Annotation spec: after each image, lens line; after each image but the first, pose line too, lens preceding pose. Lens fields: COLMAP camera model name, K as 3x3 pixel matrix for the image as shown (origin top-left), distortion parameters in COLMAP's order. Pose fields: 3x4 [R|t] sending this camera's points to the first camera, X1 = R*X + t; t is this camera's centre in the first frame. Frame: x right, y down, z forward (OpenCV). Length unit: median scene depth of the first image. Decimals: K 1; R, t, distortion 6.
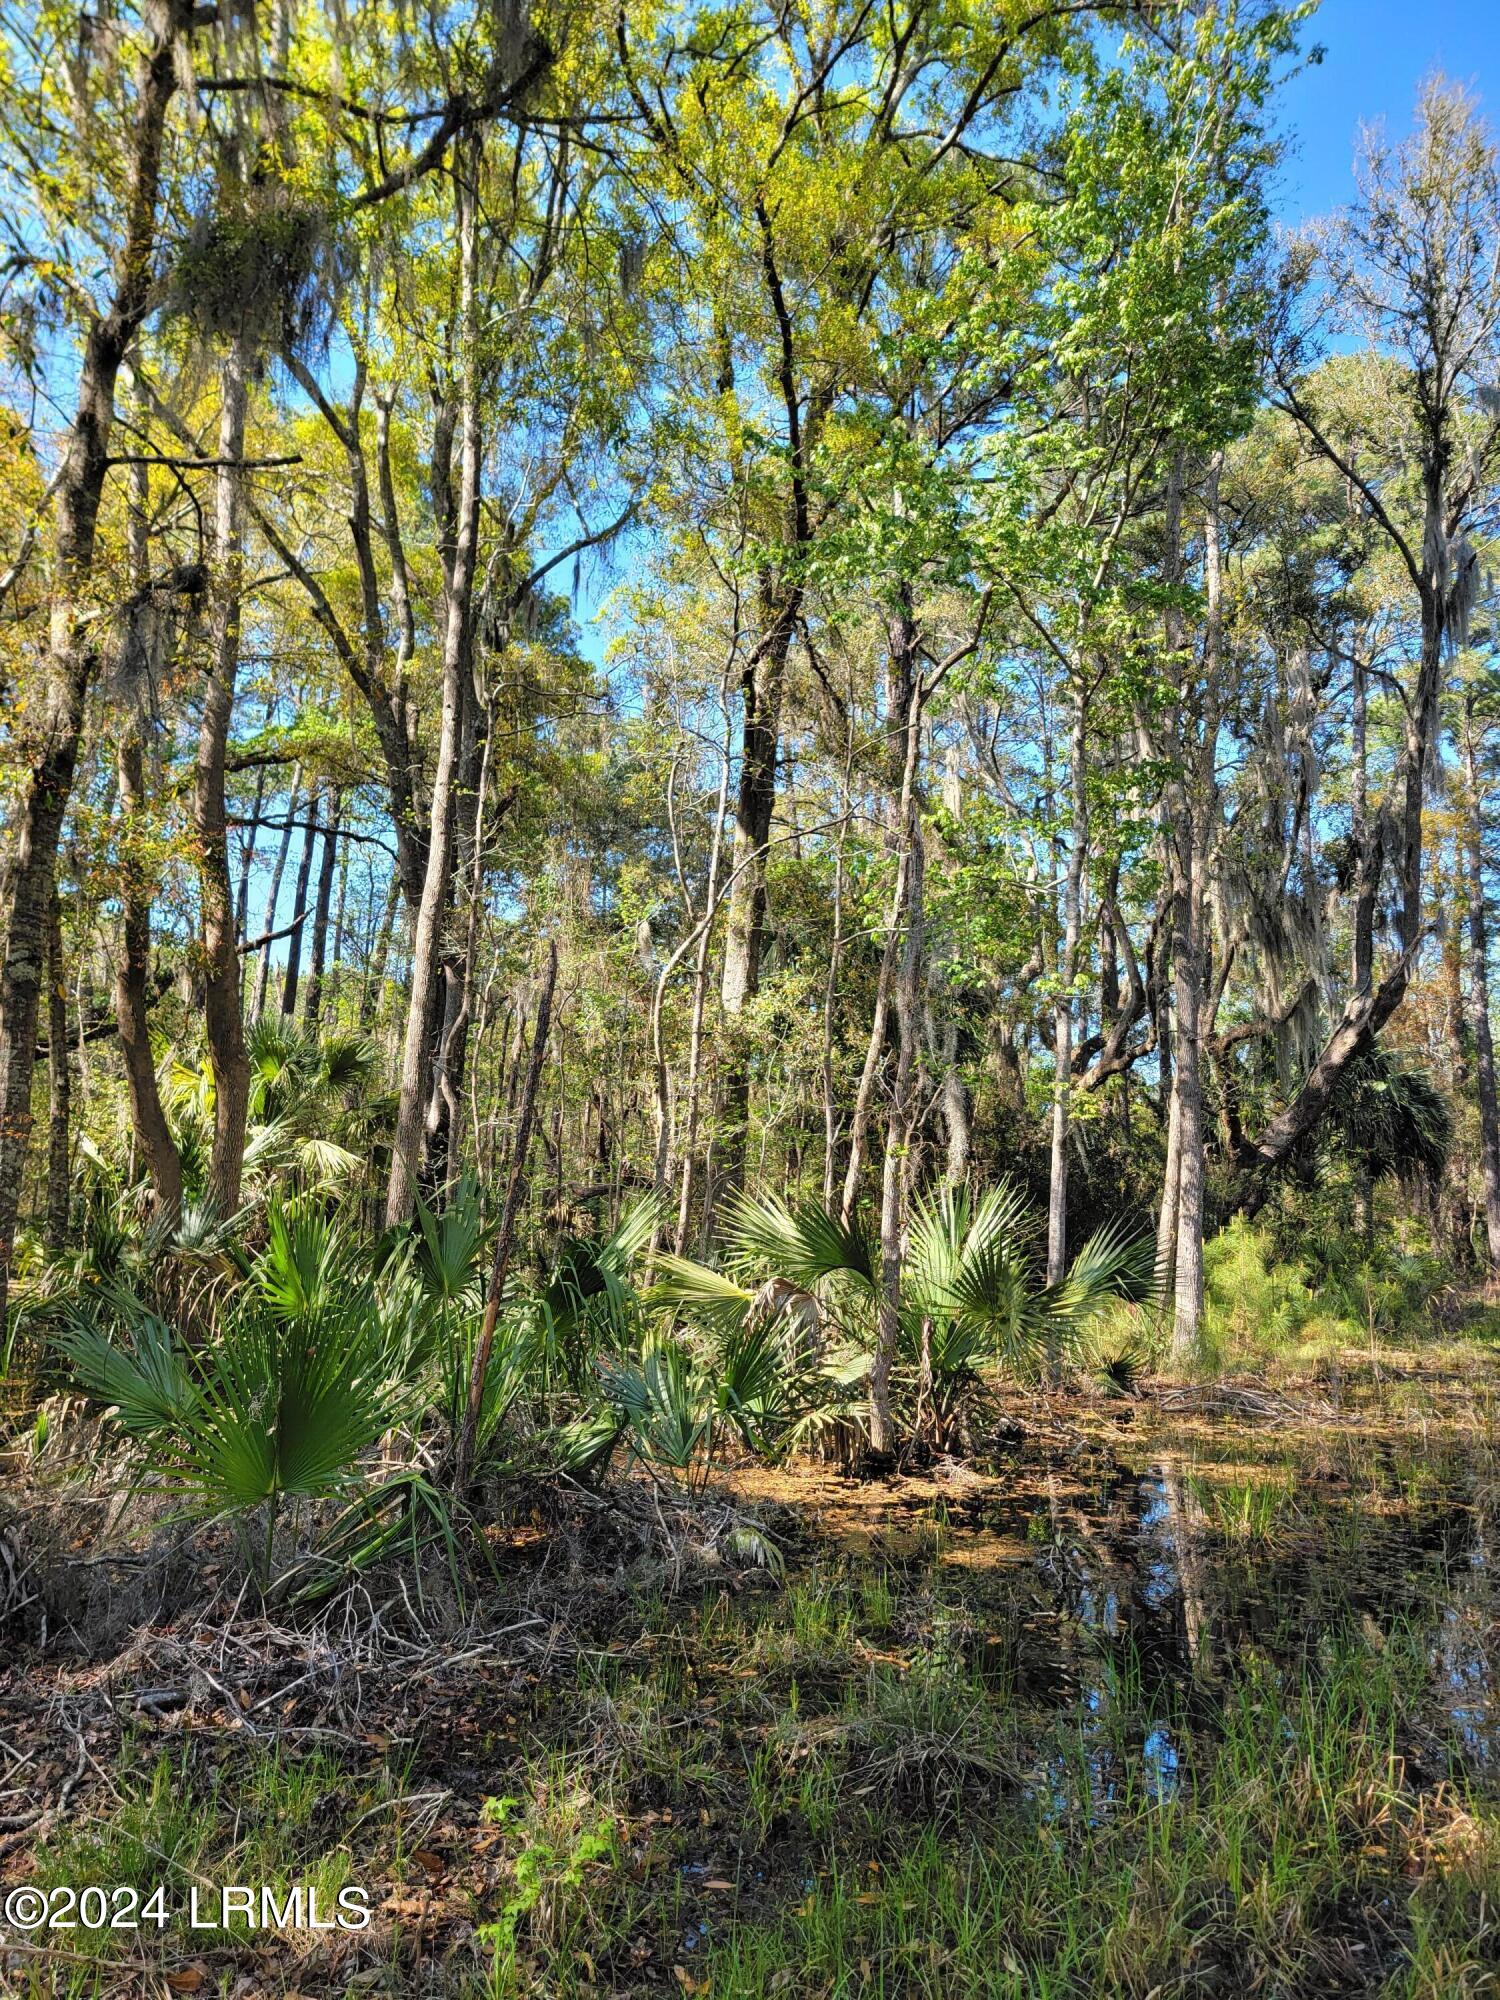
lens RADIAL K [[1295.3, 0, 750.0], [0, 1295.3, 1000.0], [0, 0, 1]] dist [0.035052, -0.003359]
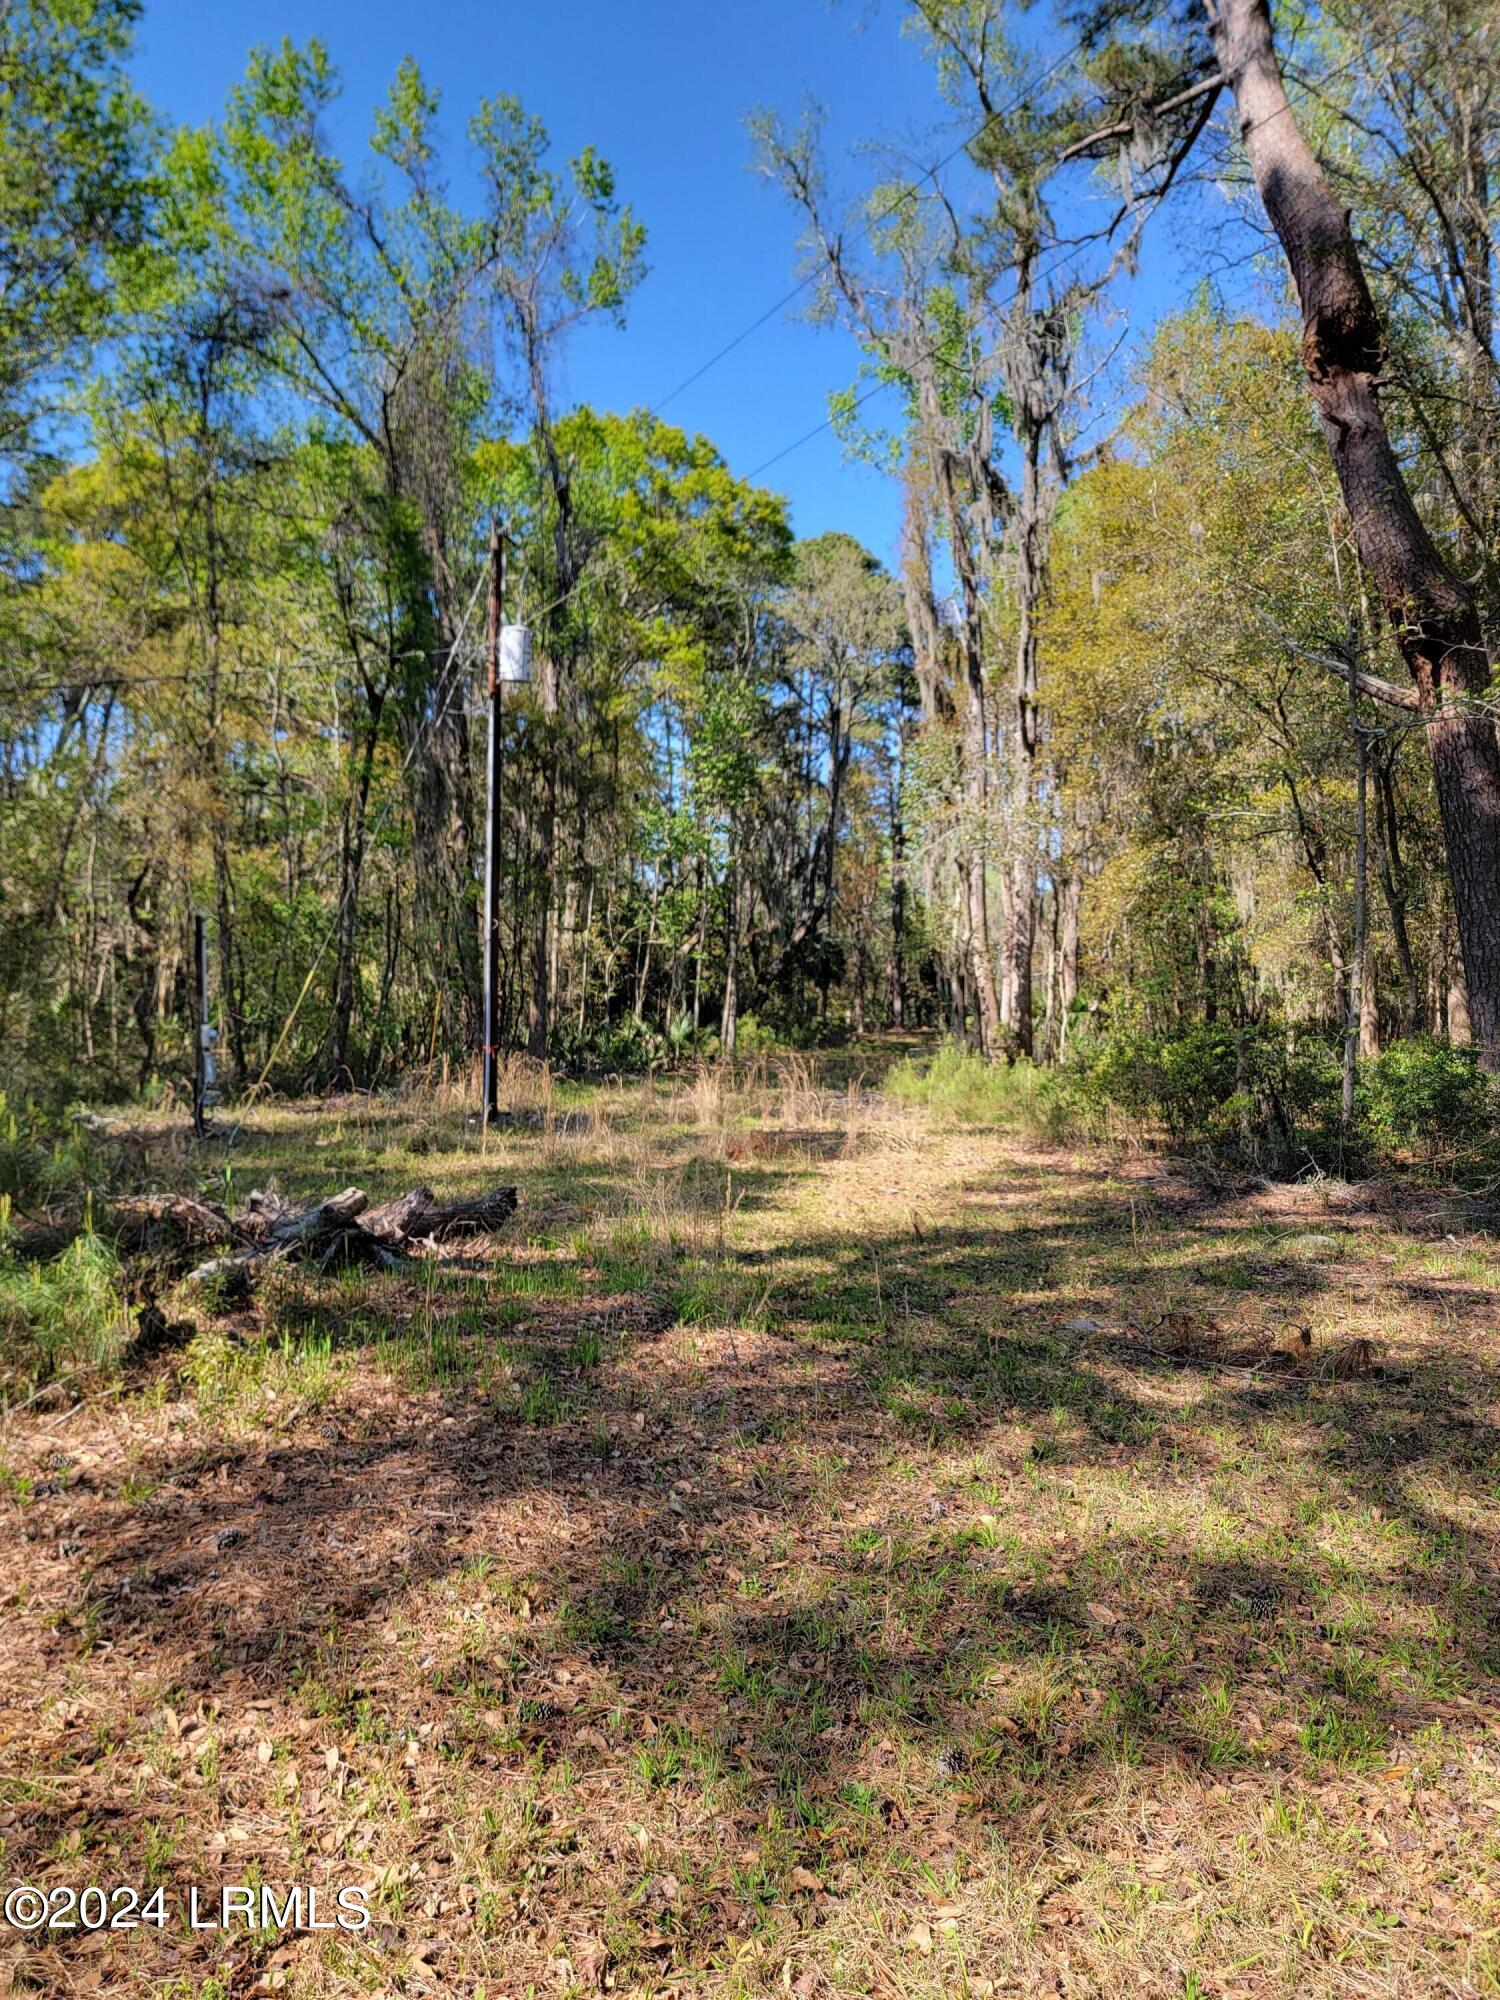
lens RADIAL K [[1295.3, 0, 750.0], [0, 1295.3, 1000.0], [0, 0, 1]] dist [0.035052, -0.003359]
pose [[0.951183, -0.032321, 0.306931, -0.559794], [-0.022866, 0.984388, 0.174521, -0.396582], [-0.307780, -0.173020, 0.935594, -1.861429]]
